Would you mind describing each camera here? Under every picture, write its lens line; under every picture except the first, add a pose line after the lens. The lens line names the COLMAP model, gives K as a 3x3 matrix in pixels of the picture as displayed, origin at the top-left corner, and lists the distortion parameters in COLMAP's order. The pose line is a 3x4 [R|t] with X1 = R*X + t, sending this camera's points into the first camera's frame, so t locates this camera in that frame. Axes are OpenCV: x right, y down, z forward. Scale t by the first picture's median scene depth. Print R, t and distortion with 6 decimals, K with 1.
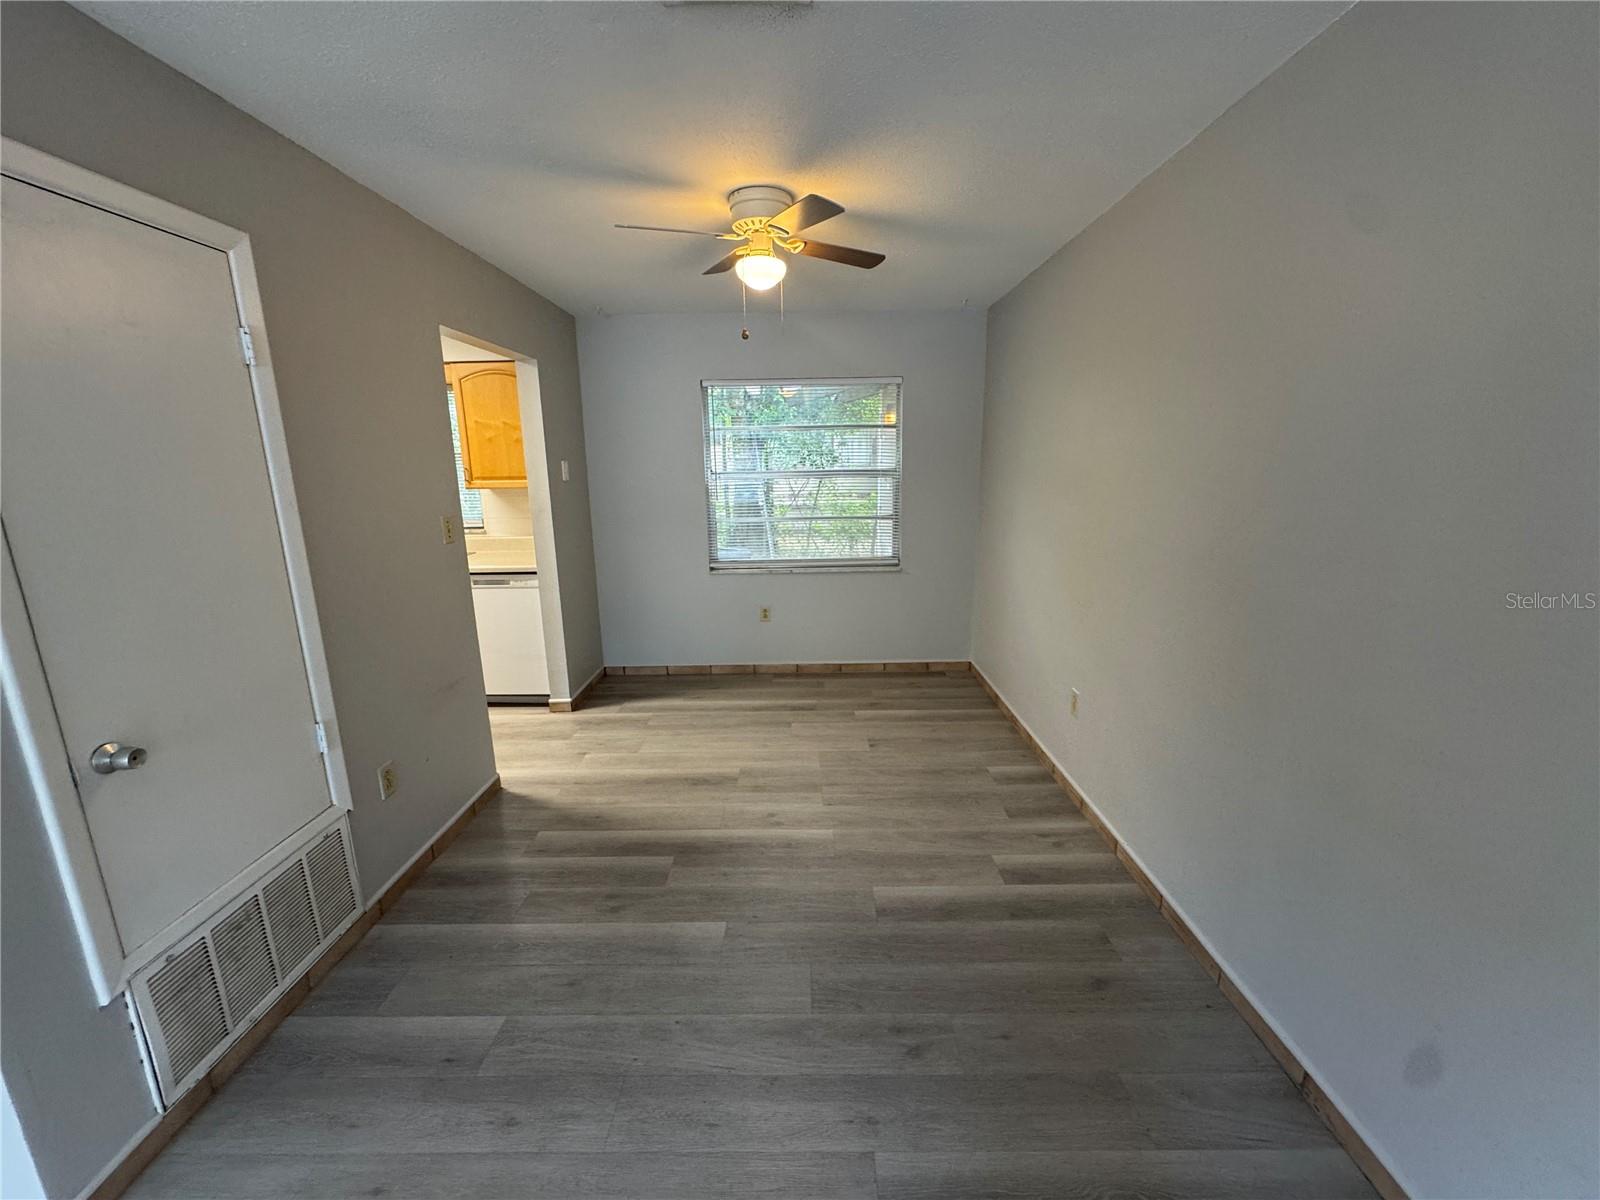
lens RADIAL K [[639.9, 0, 800.6], [0, 639.9, 600.6], [0, 0, 1]] dist [-0.001122, 0.000134]
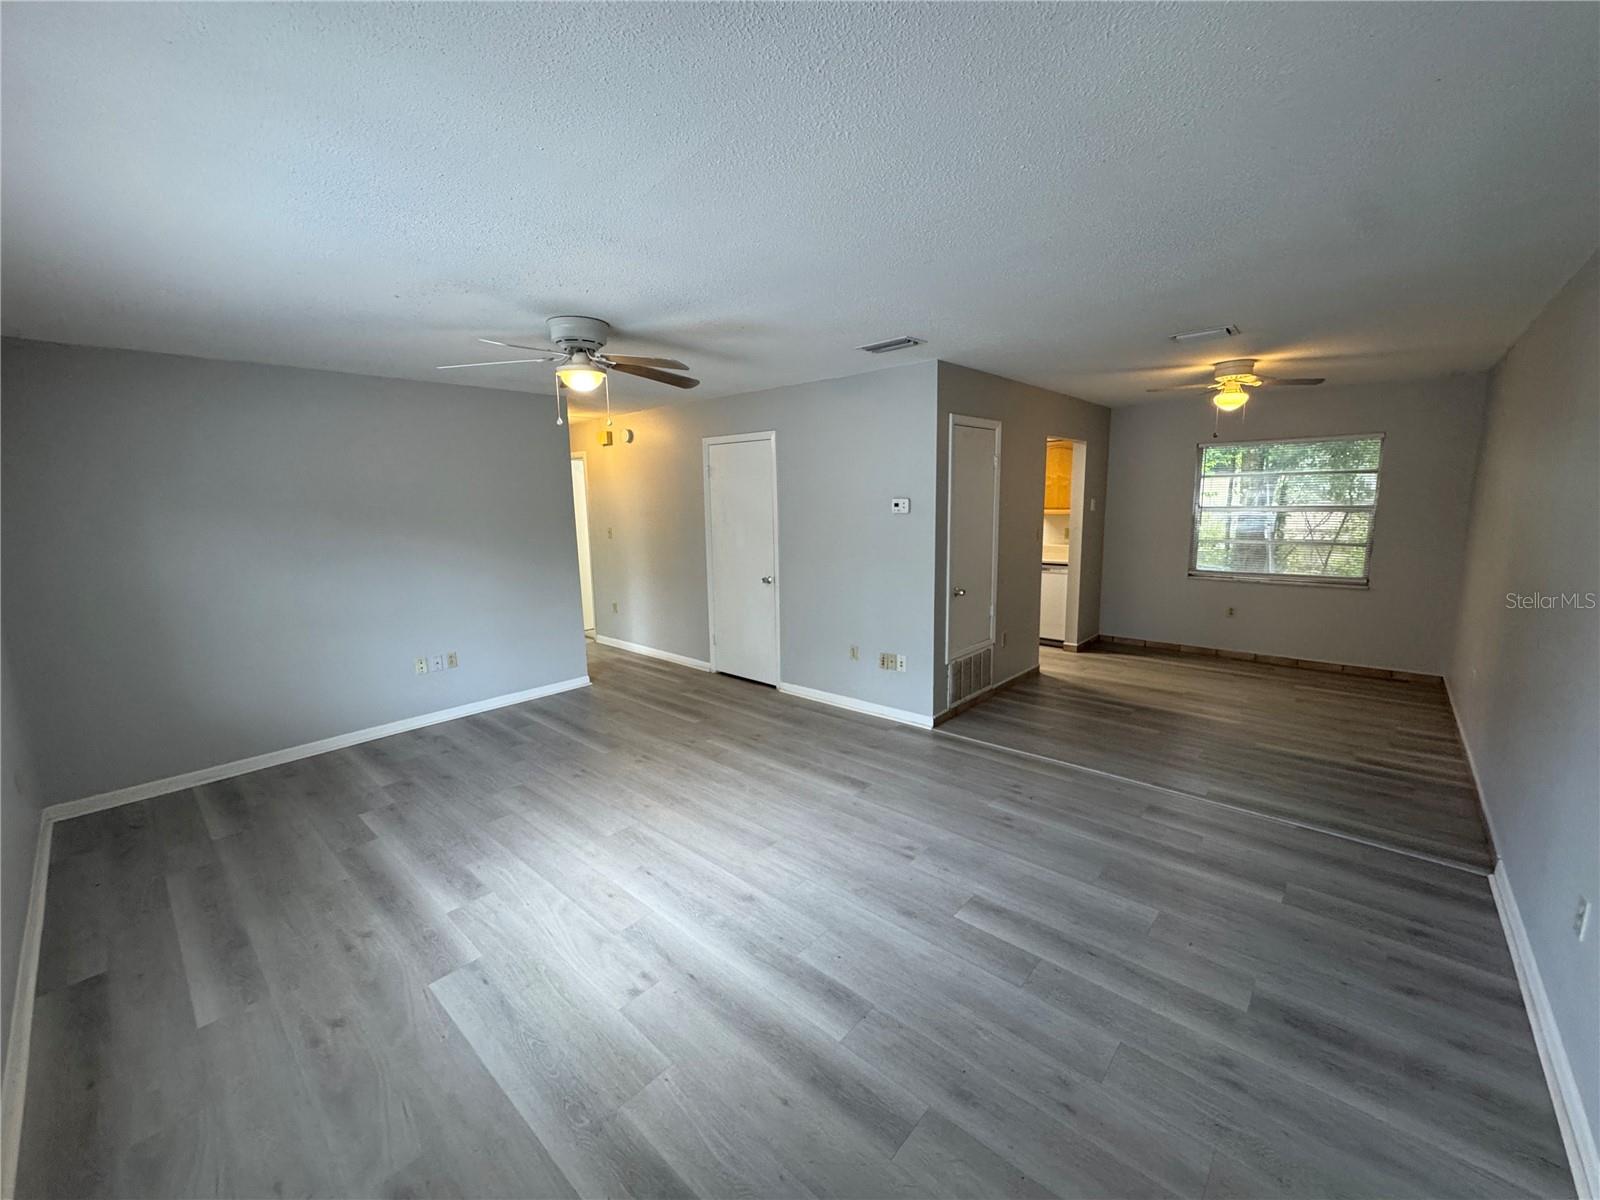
lens RADIAL K [[639.9, 0, 803.6], [0, 639.9, 602.6], [0, 0, 1]] dist [-0.001122, 0.000134]
pose [[0.749273, 0.107721, -0.653441, 0.179733], [-0.135908, 0.990693, 0.007478, 0.137854], [0.648165, 0.083204, 0.756940, -0.727795]]
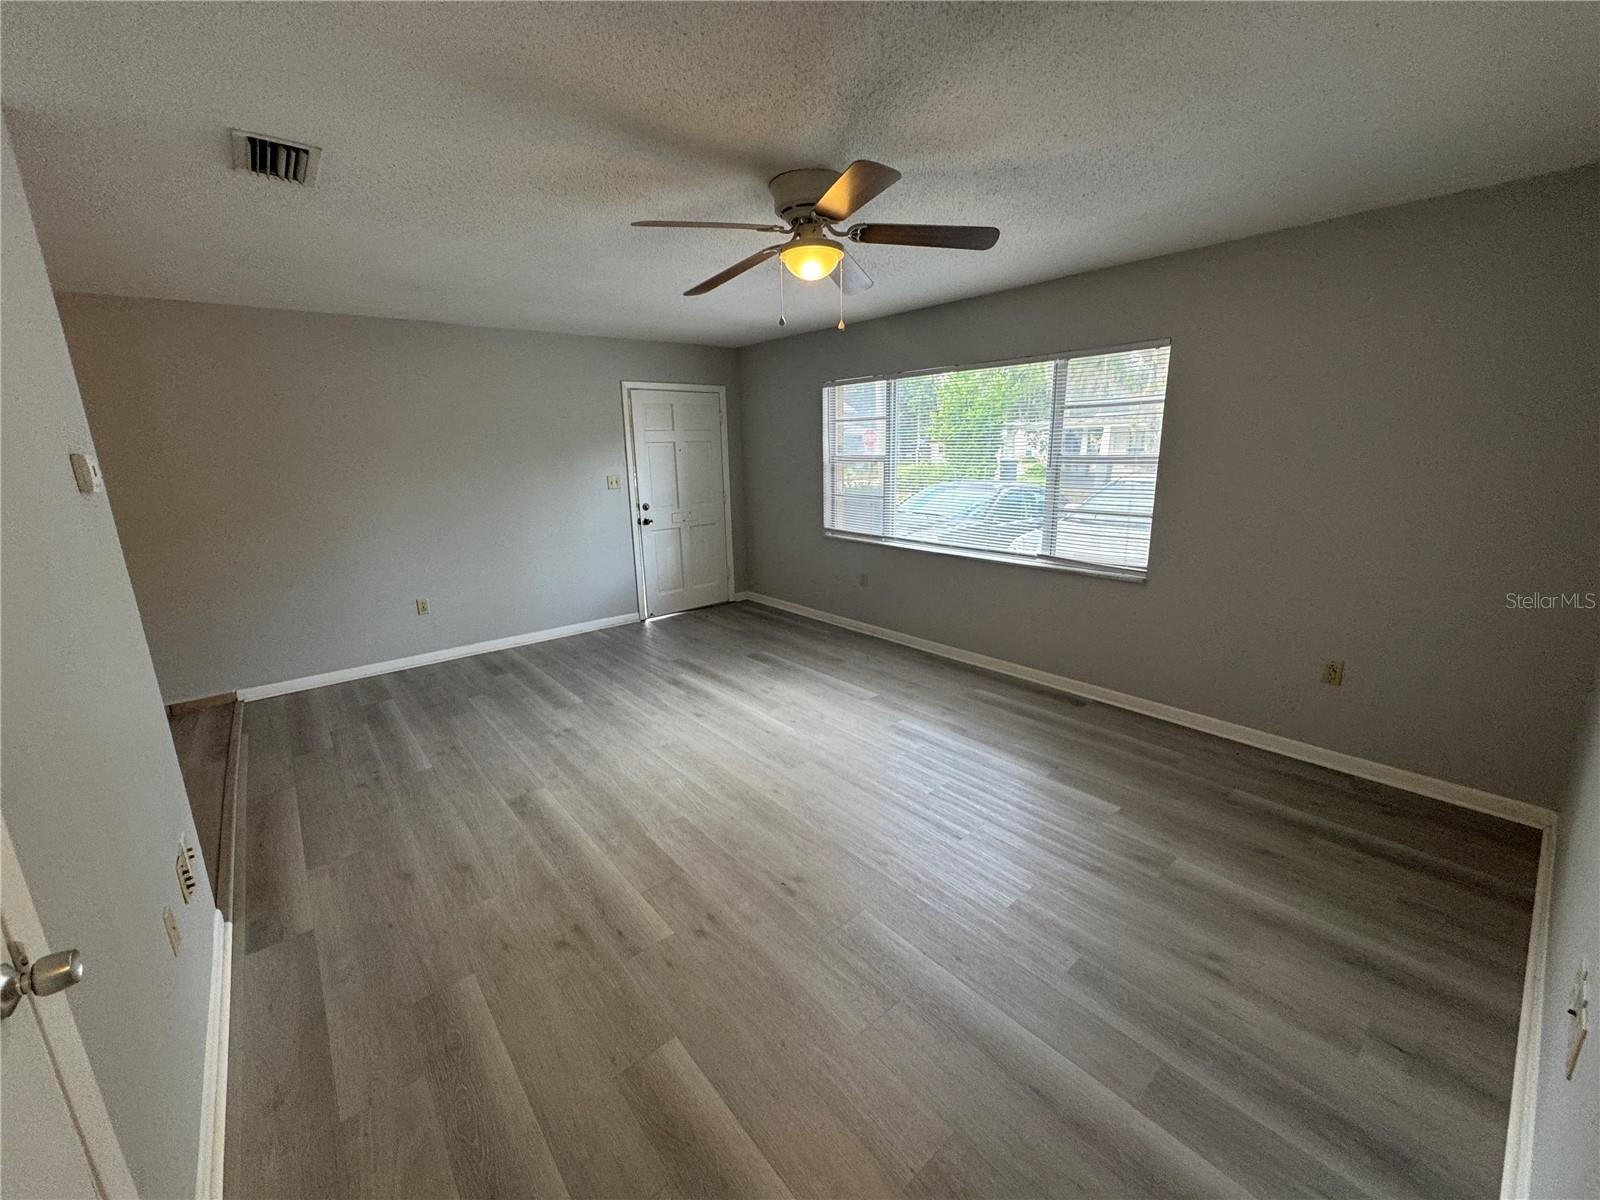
lens RADIAL K [[639.9, 0, 798.8], [0, 639.9, 599.2], [0, 0, 1]] dist [-0.001122, 0.000134]
pose [[-0.643996, -0.149828, 0.750214, -1.131027], [0.198463, 0.914344, 0.352970, -0.030267], [-0.738838, 0.376201, -0.559098, 0.175209]]
